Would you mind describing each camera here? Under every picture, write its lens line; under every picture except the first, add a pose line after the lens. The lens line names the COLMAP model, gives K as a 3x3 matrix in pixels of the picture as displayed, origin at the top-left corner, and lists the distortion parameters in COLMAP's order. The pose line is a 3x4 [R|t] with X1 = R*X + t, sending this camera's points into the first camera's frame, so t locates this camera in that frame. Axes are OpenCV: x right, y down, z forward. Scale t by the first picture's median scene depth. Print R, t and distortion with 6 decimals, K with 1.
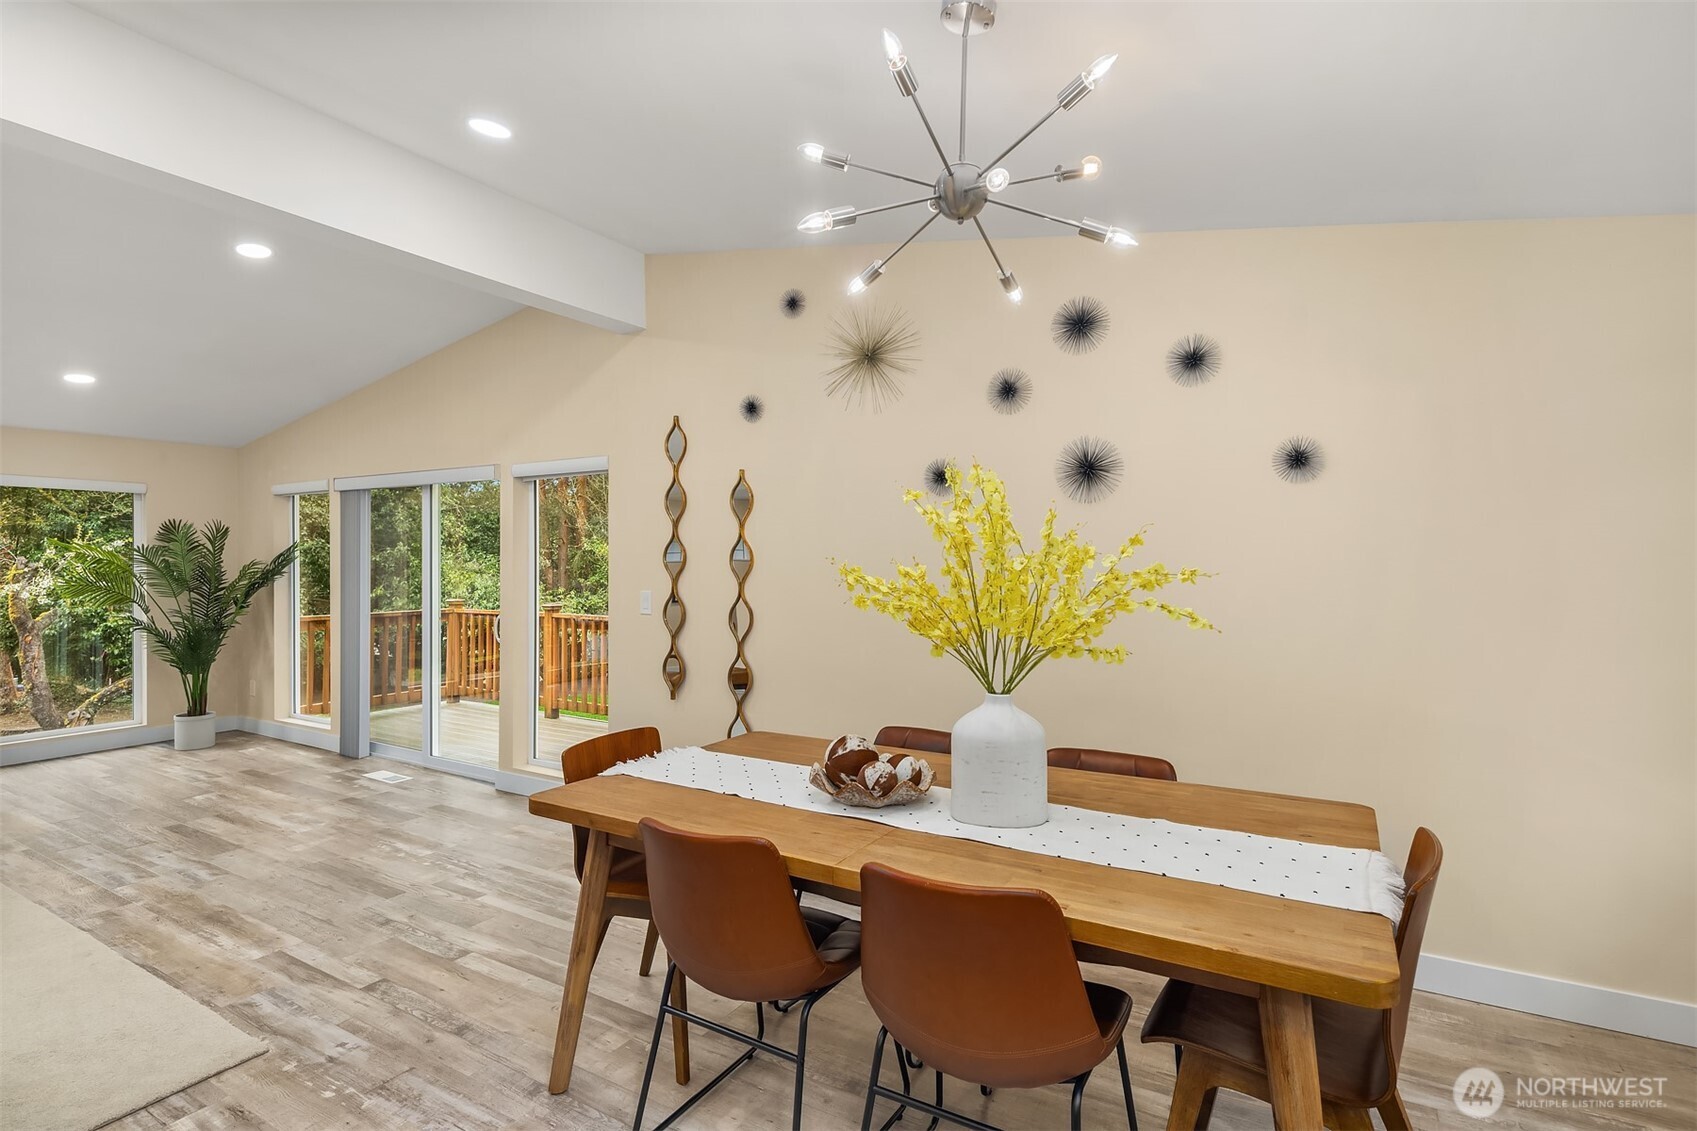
lens RADIAL K [[822.3, 0, 848.7], [0, 822.3, 559.8], [0, 0, 1]] dist [0.009569, -0.005040]
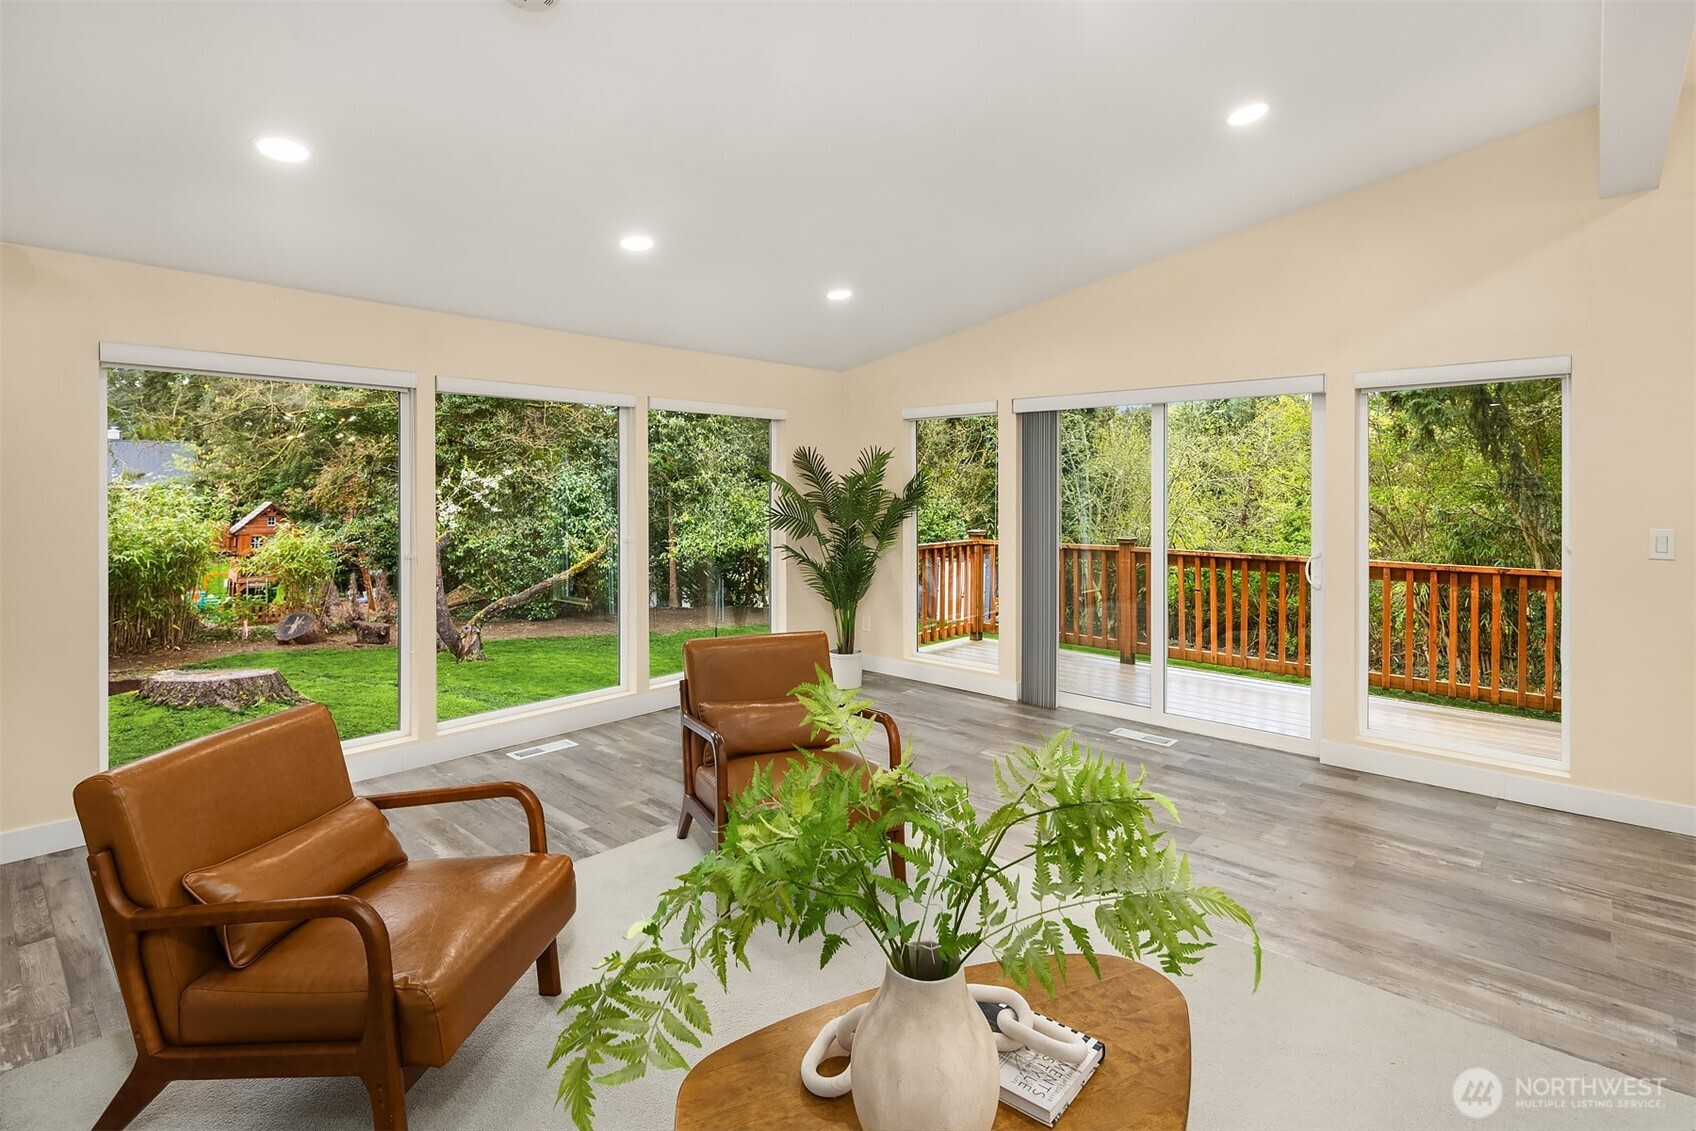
lens RADIAL K [[821.9, 0, 857.6], [0, 821.9, 489.6], [0, 0, 1]] dist [0.009569, -0.005040]
pose [[0.983002, -0.000334, -0.183595, -0.744489], [0.000937, 0.999994, 0.003194, -0.002296], [0.183593, -0.003312, 0.982997, 0.094416]]
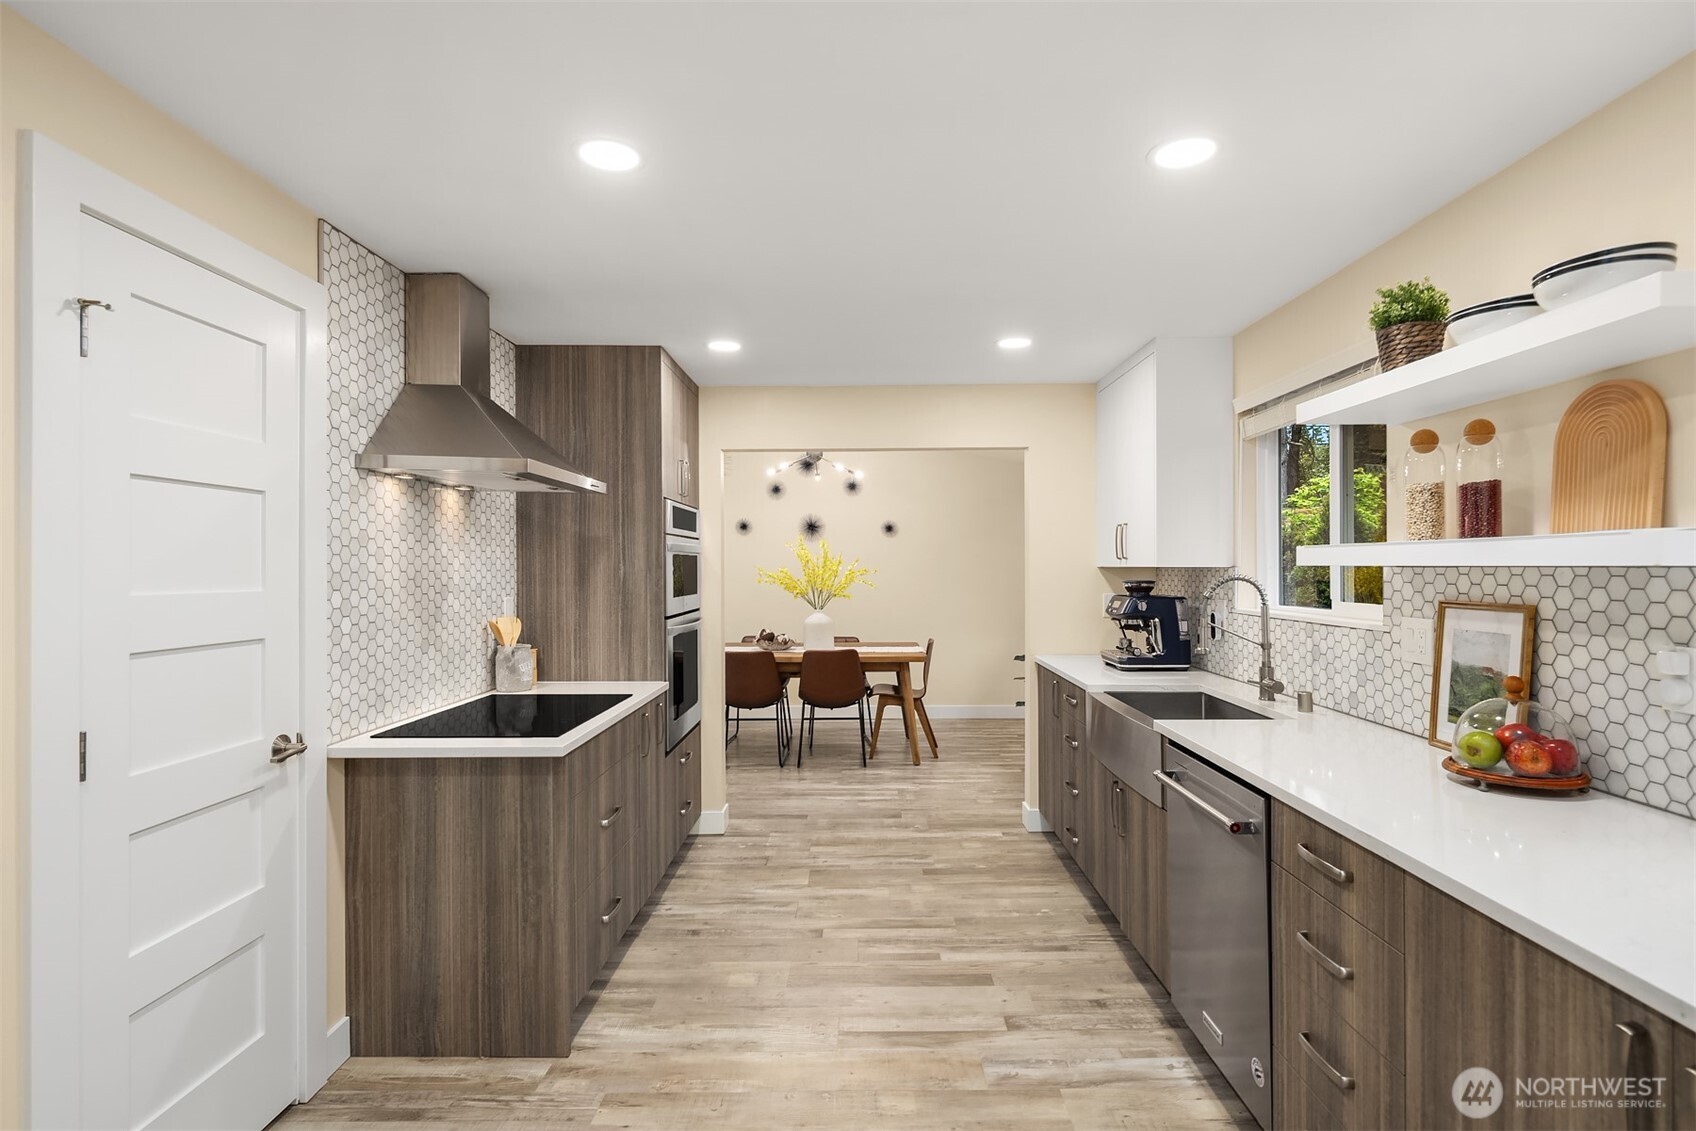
lens RADIAL K [[821.9, 0, 867.8], [0, 821.9, 567.2], [0, 0, 1]] dist [0.009569, -0.005040]
pose [[0.850160, 0.004578, 0.526504, -0.515742], [-0.008379, 0.999953, 0.004836, -0.006722], [-0.526457, -0.008523, 0.850159, -0.689046]]
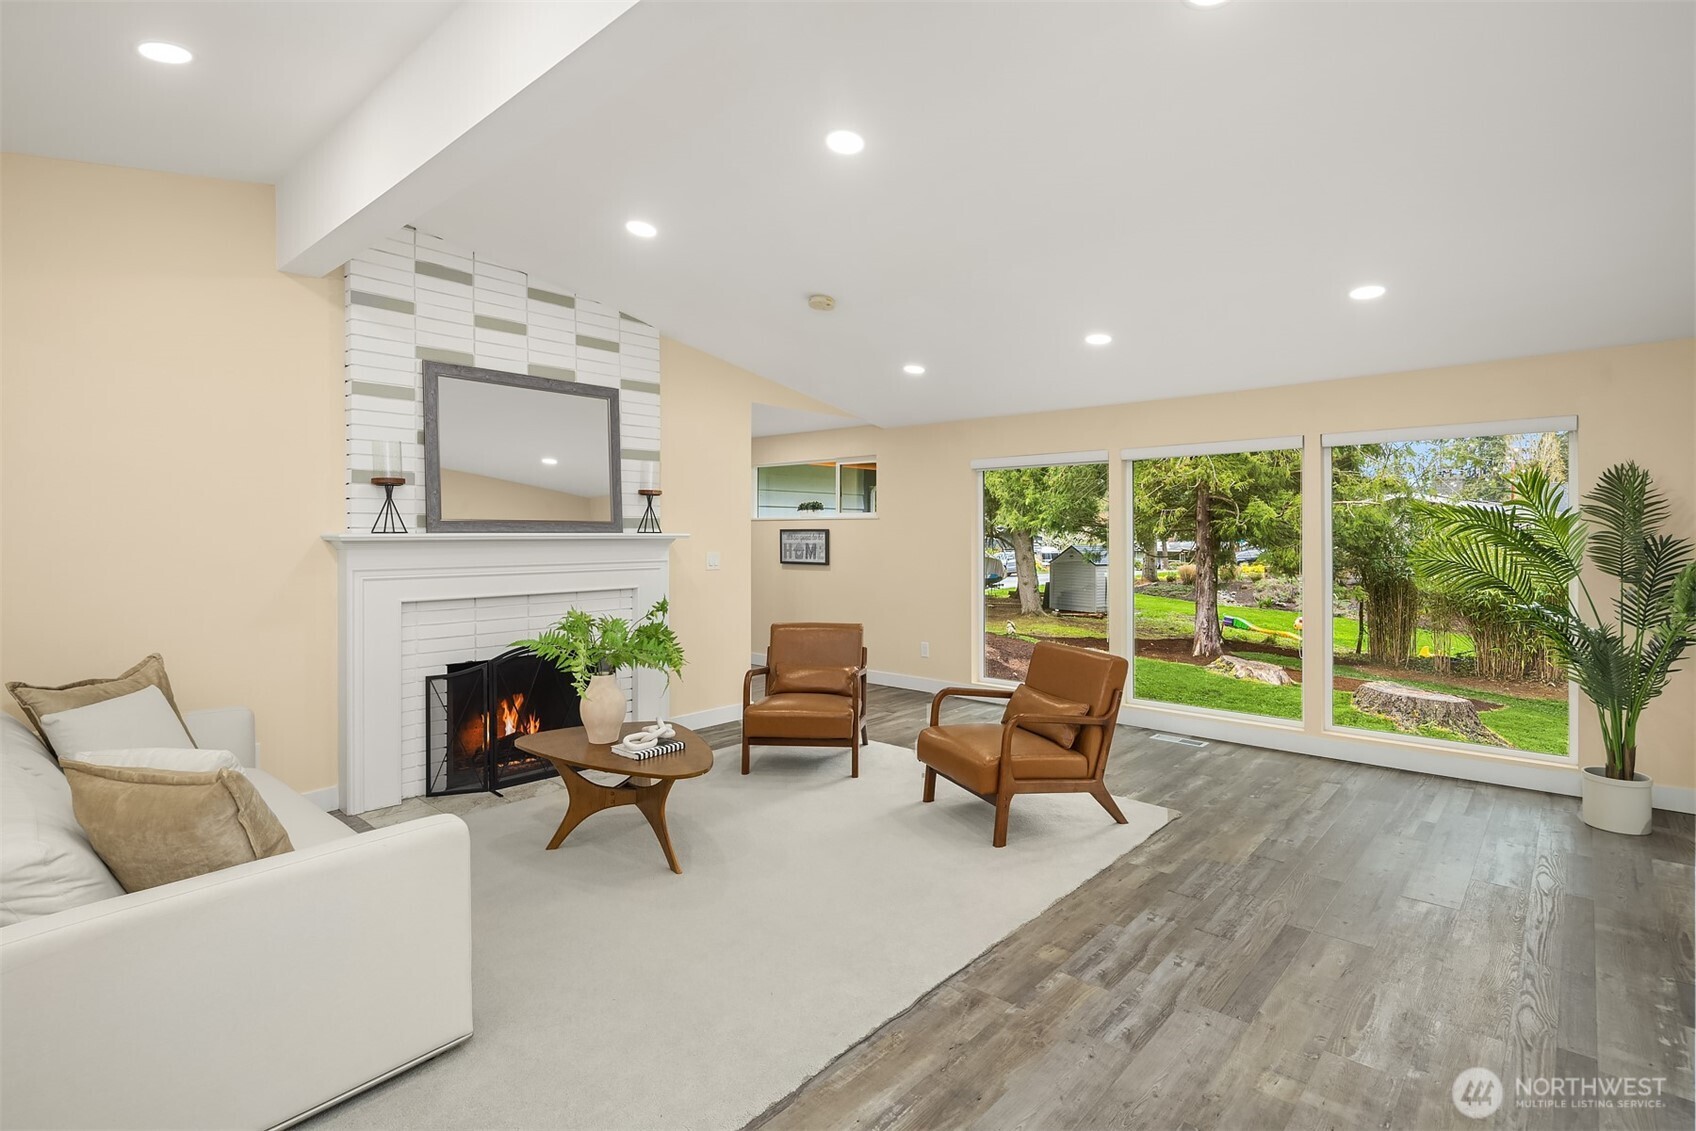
lens RADIAL K [[821.9, 0, 851.2], [0, 821.9, 529.6], [0, 0, 1]] dist [0.009569, -0.005040]
pose [[-0.178943, -0.003712, -0.983852, -0.087216], [0.005402, 0.999974, -0.004756, 0.001187], [0.983845, -0.006166, -0.178918, 0.670066]]
